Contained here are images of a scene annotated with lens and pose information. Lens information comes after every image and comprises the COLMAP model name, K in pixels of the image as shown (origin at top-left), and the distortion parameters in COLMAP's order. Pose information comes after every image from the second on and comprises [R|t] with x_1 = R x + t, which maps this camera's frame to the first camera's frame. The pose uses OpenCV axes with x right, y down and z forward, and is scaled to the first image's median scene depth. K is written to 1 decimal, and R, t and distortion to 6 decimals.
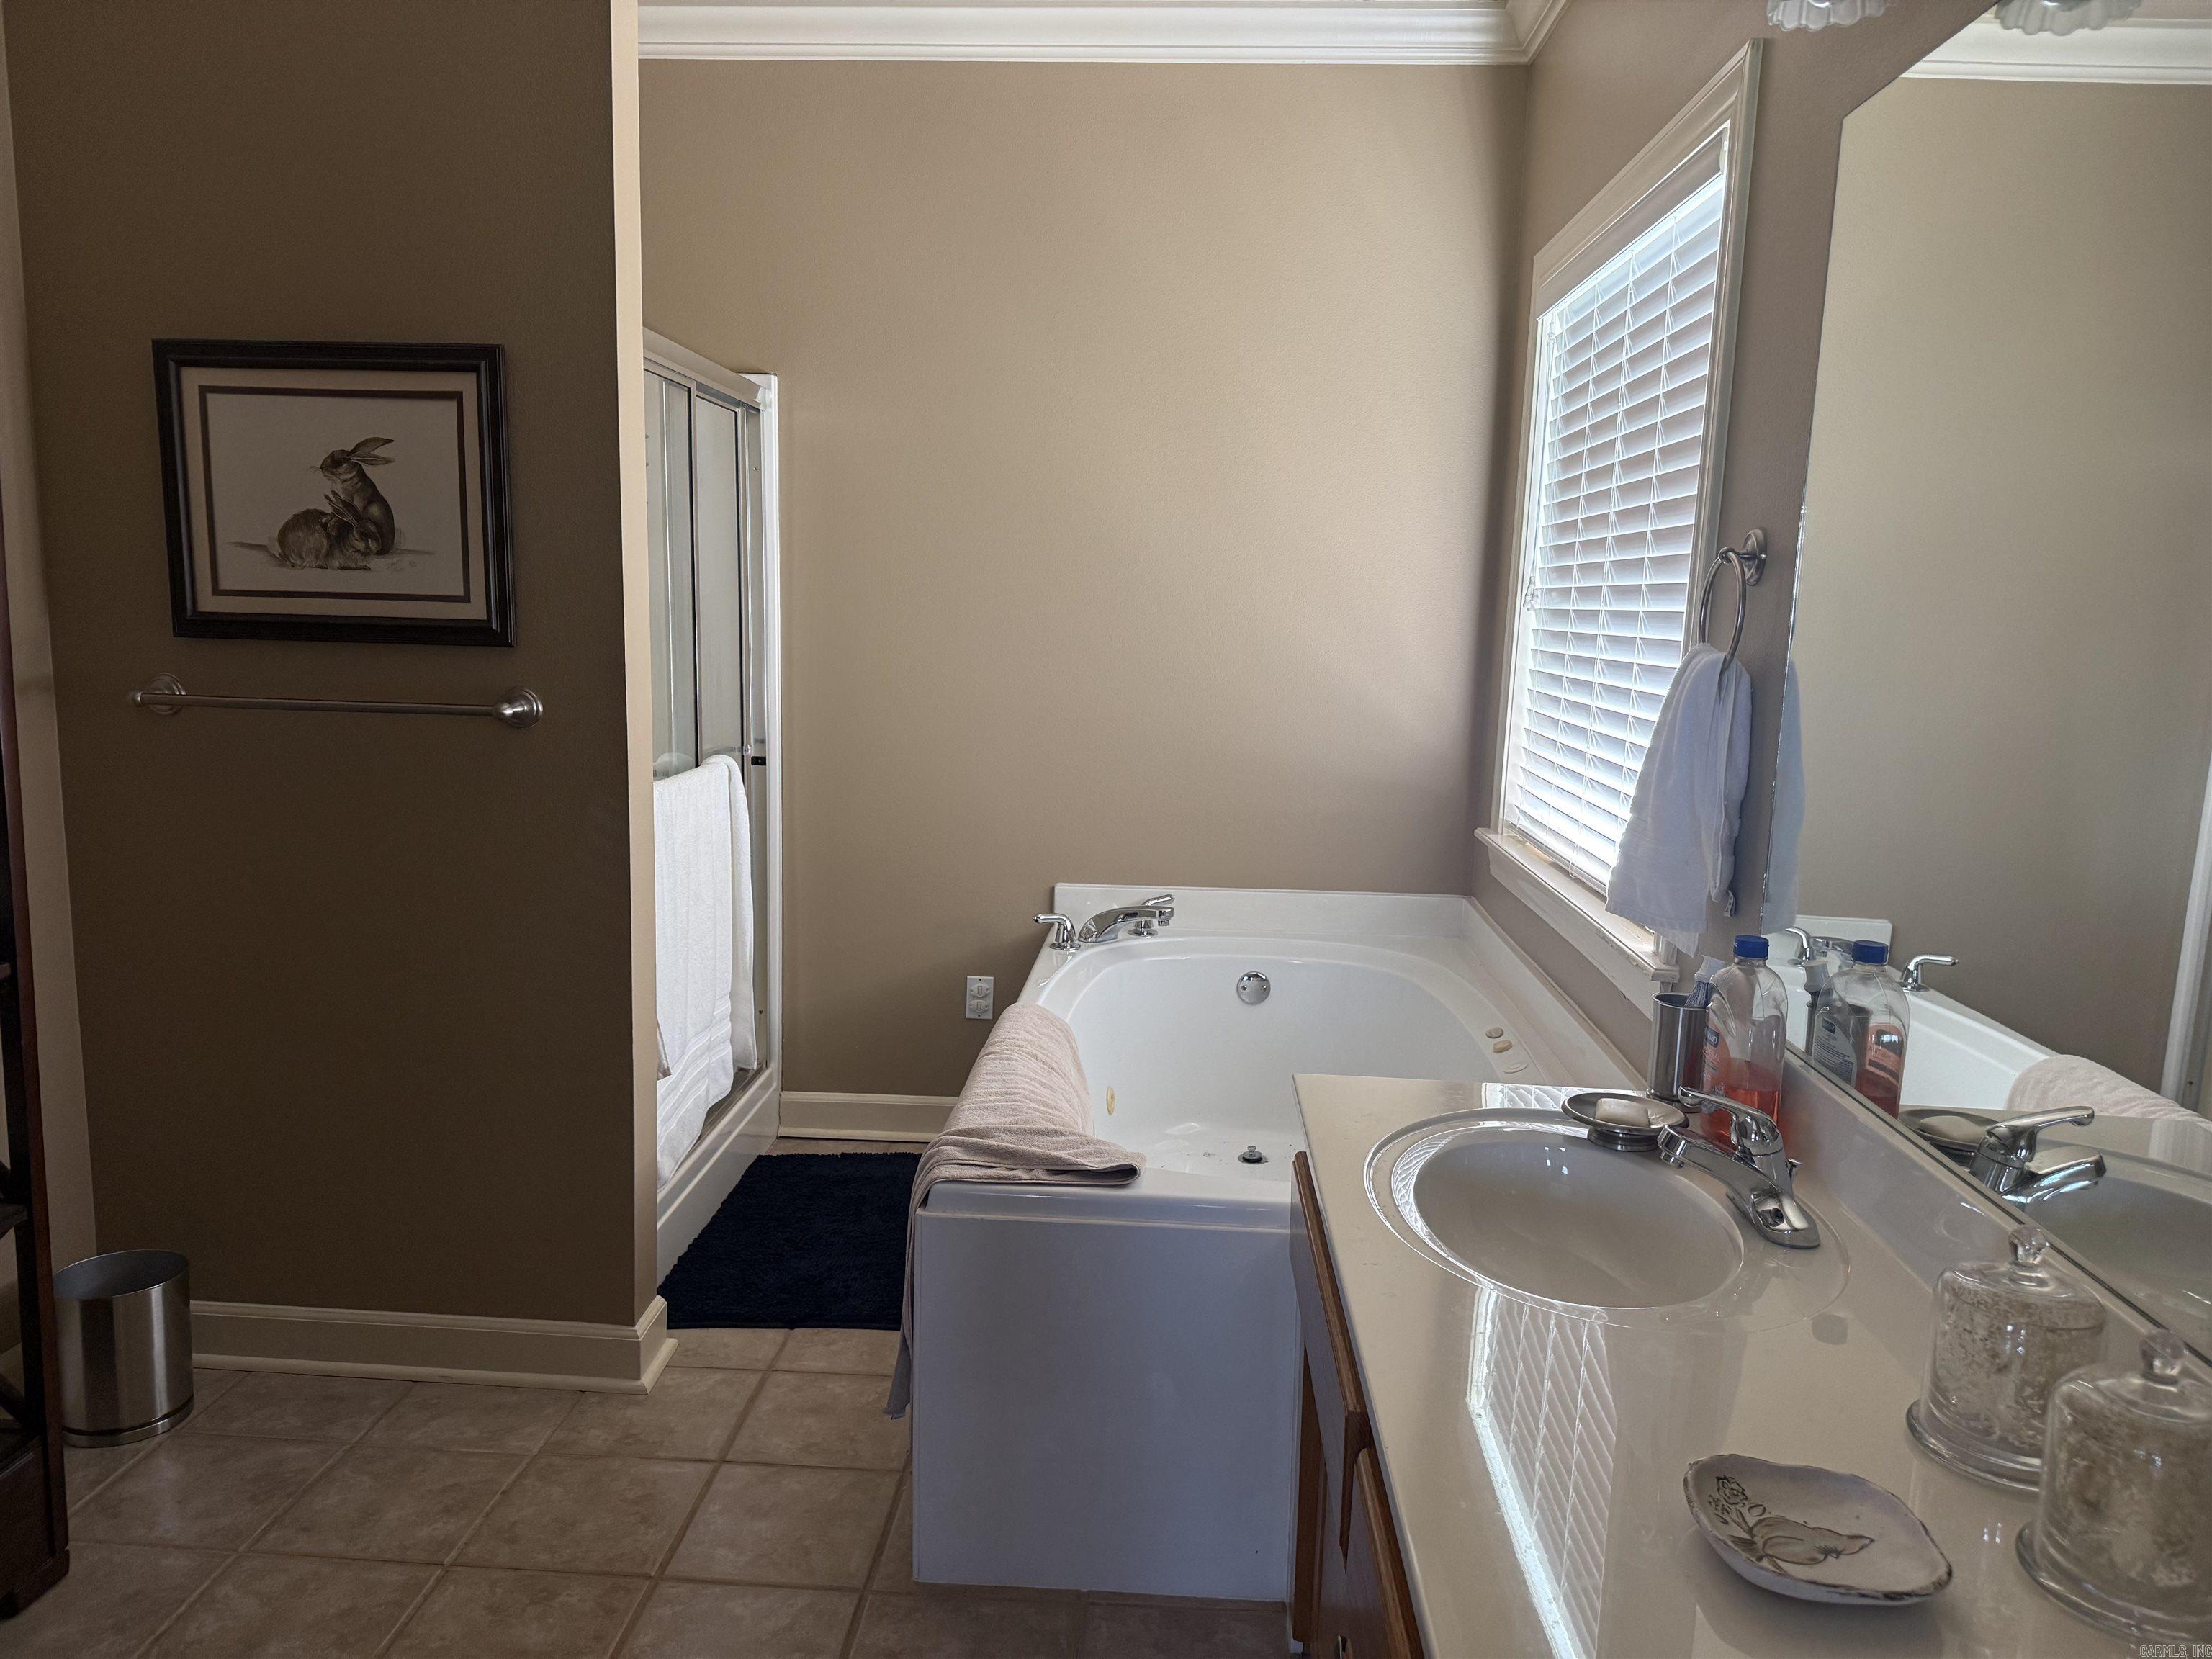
lens RADIAL K [[1559.2, 0, 1117.5], [0, 1559.2, 830.5], [0, 0, 1]] dist [0.046912, -0.083836]
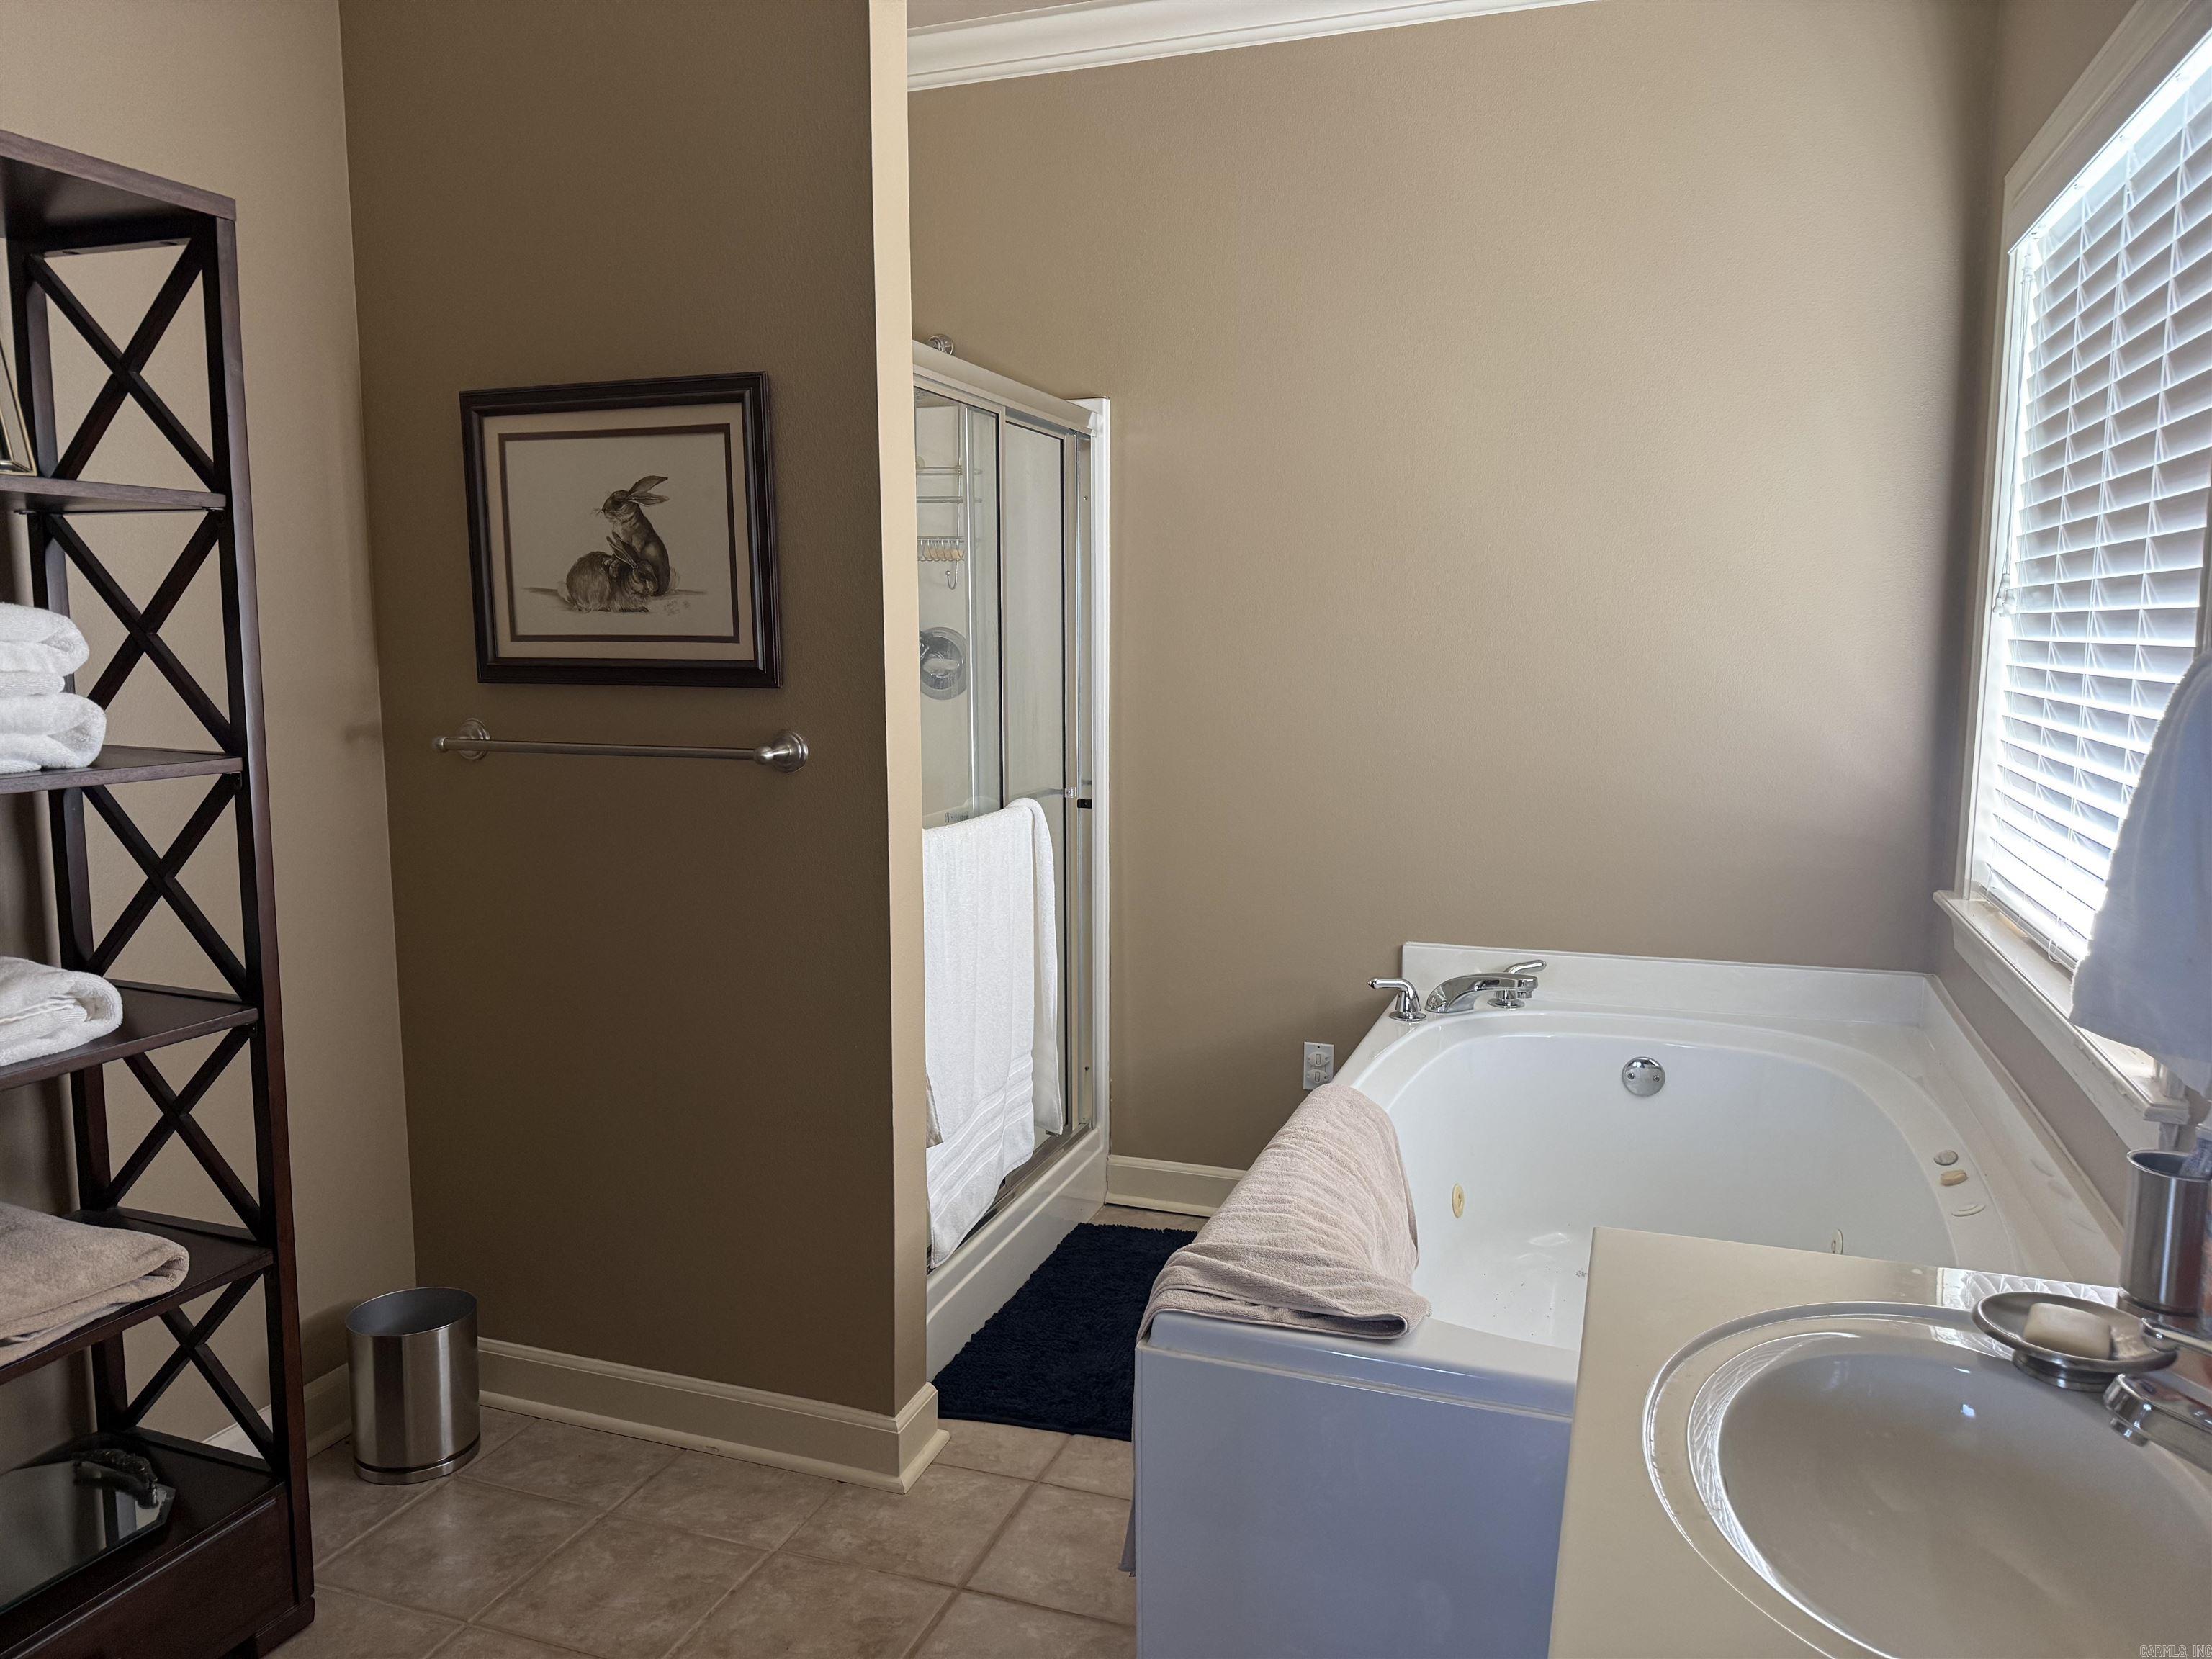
lens RADIAL K [[1559.2, 0, 1097.4], [0, 1559.2, 817.3], [0, 0, 1]] dist [0.046912, -0.083836]
pose [[0.954983, 0.005868, -0.296602, 0.081732], [-0.015349, 0.999443, -0.029645, -0.012086], [0.296263, 0.032863, 0.954541, 0.148200]]
